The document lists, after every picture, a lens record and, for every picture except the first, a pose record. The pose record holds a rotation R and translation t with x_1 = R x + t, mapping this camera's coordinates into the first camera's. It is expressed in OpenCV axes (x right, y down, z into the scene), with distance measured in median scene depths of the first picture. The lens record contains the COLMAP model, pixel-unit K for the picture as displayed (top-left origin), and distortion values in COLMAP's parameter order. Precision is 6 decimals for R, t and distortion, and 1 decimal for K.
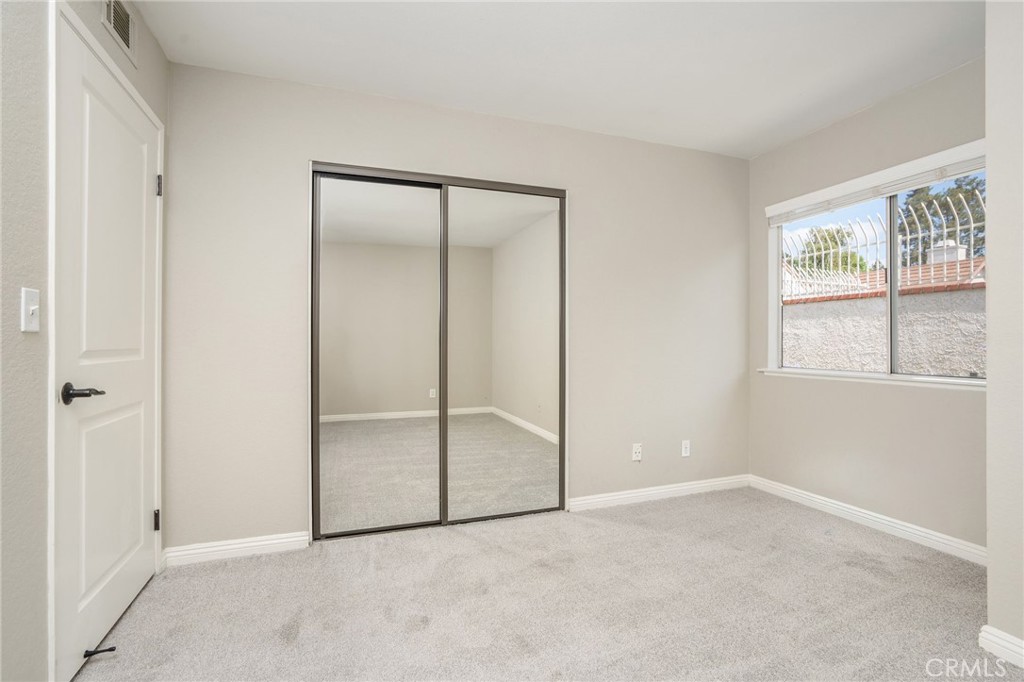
lens RADIAL K [[478.3, 0, 512.0], [0, 478.3, 341.0], [0, 0, 1]] dist [-0.028935, 0.000140]
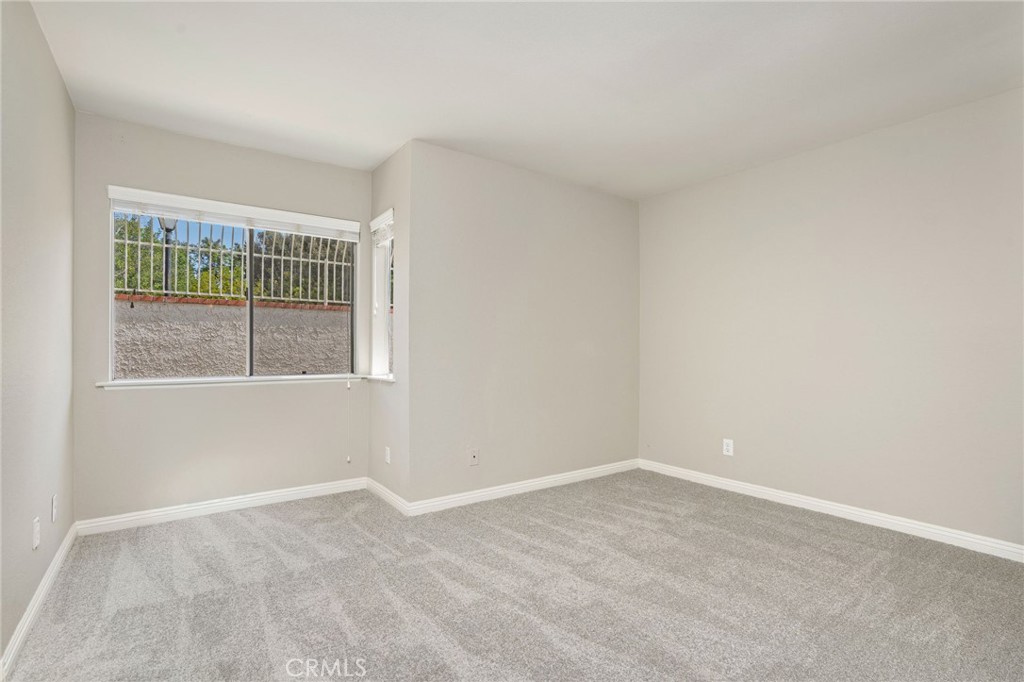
lens RADIAL K [[482.9, 0, 528.9], [0, 482.9, 344.1], [0, 0, 1]] dist [0.000193, 0.000660]
pose [[-0.290520, 0.015473, 0.956744, -0.589254], [-0.001270, 0.999862, -0.016556, 0.007330], [-0.956868, -0.006025, -0.290461, 0.680413]]
